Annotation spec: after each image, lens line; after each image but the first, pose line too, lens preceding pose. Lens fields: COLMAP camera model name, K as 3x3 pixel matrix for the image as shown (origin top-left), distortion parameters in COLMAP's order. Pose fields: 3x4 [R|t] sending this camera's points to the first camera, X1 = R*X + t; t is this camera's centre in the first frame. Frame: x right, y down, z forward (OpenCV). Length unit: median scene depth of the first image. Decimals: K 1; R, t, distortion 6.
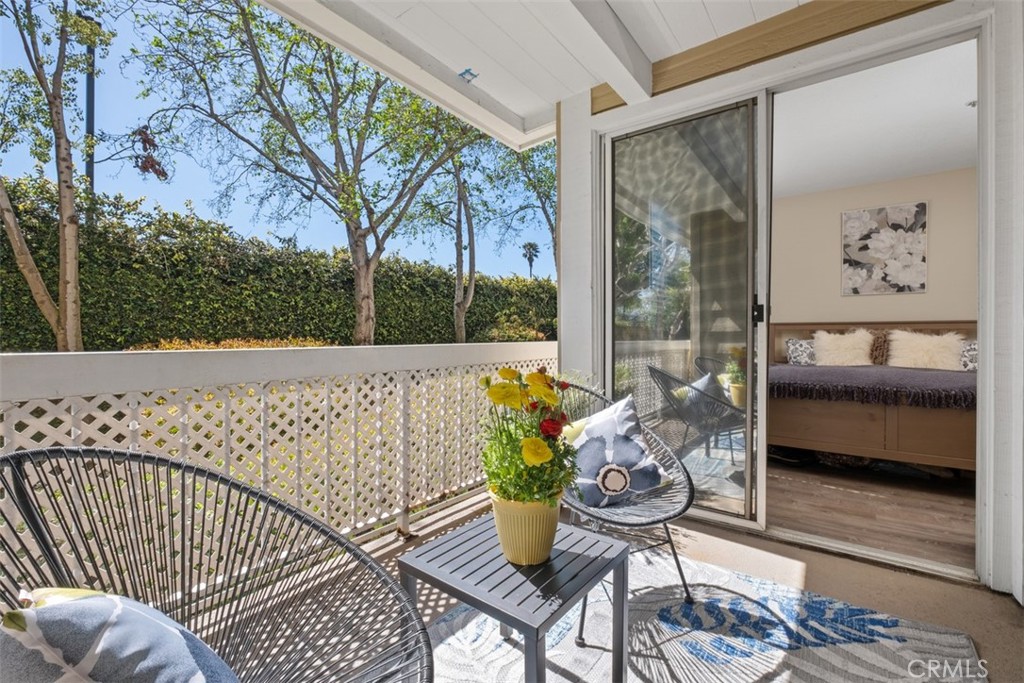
lens RADIAL K [[443.5, 0, 506.4], [0, 443.5, 342.9], [0, 0, 1]] dist [-0.001647, -0.000267]
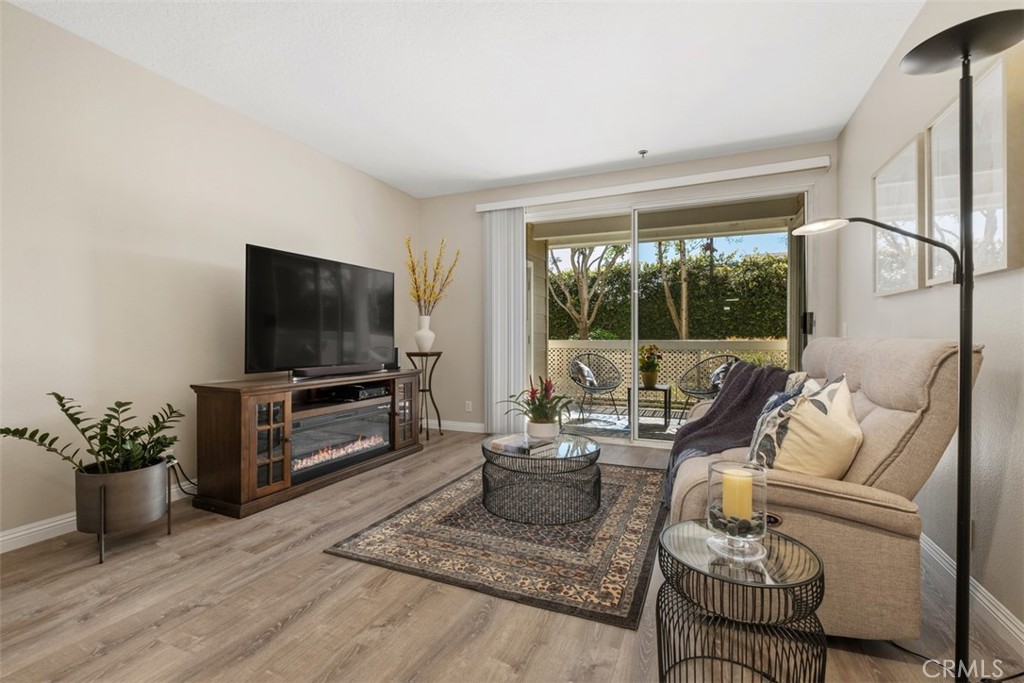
lens RADIAL K [[453.6, 0, 512.0], [0, 453.6, 341.5], [0, 0, 1]] dist [-0.005239, -0.000148]
pose [[0.245786, 0.015733, -0.969196, 0.599775], [-0.011729, 0.999843, 0.013256, -0.003108], [0.969253, 0.008110, 0.245932, -0.213293]]
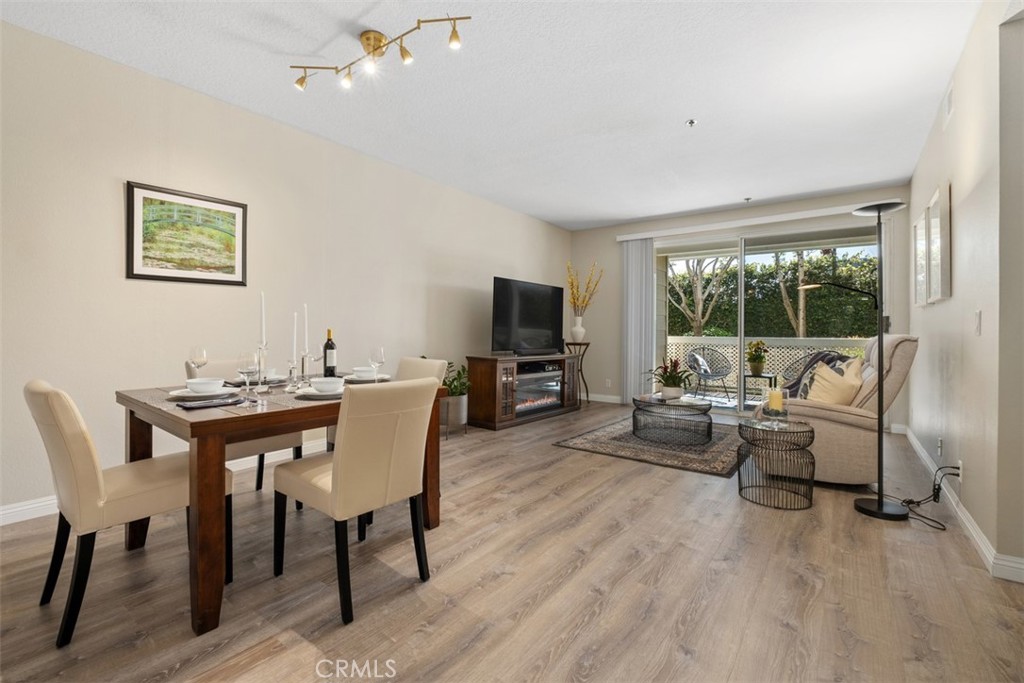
lens RADIAL K [[444.7, 0, 507.9], [0, 444.7, 331.3], [0, 0, 1]] dist [-0.007704, -0.000579]
pose [[0.003433, 0.002116, -0.999992, 0.802752], [-0.023411, 0.999724, 0.002035, 0.000317], [0.999720, 0.023404, 0.003481, -0.305738]]
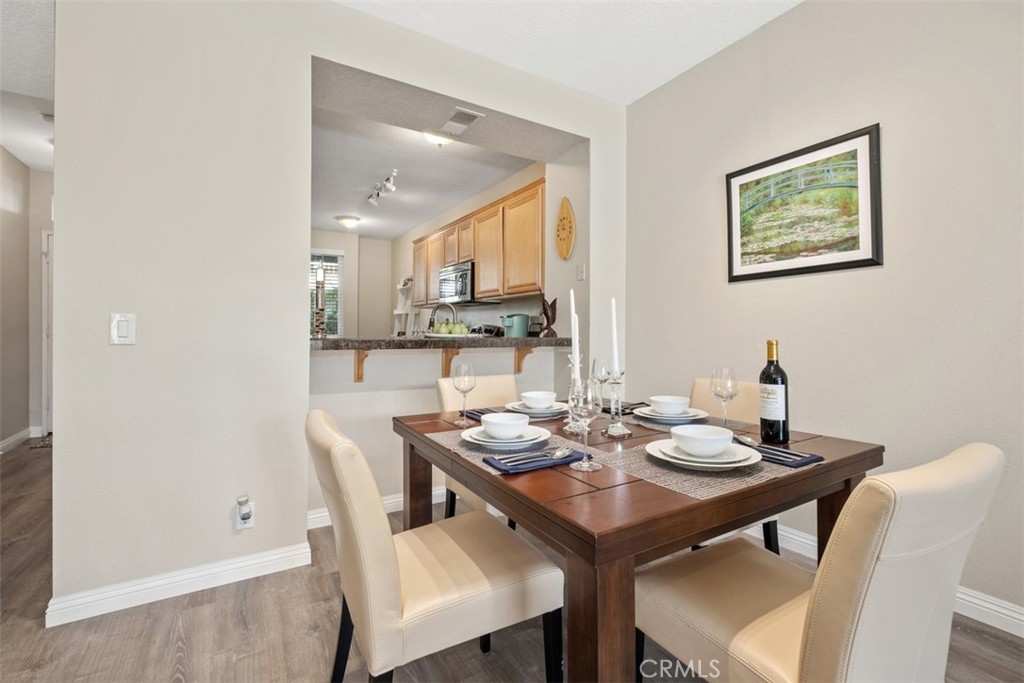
lens RADIAL K [[444.7, 0, 507.9], [0, 444.7, 331.3], [0, 0, 1]] dist [-0.007704, -0.000579]
pose [[-0.933259, -0.001173, 0.359201, 0.511821], [0.002518, 0.999949, 0.009809, -0.002392], [-0.359194, 0.010059, -0.933209, -0.260487]]
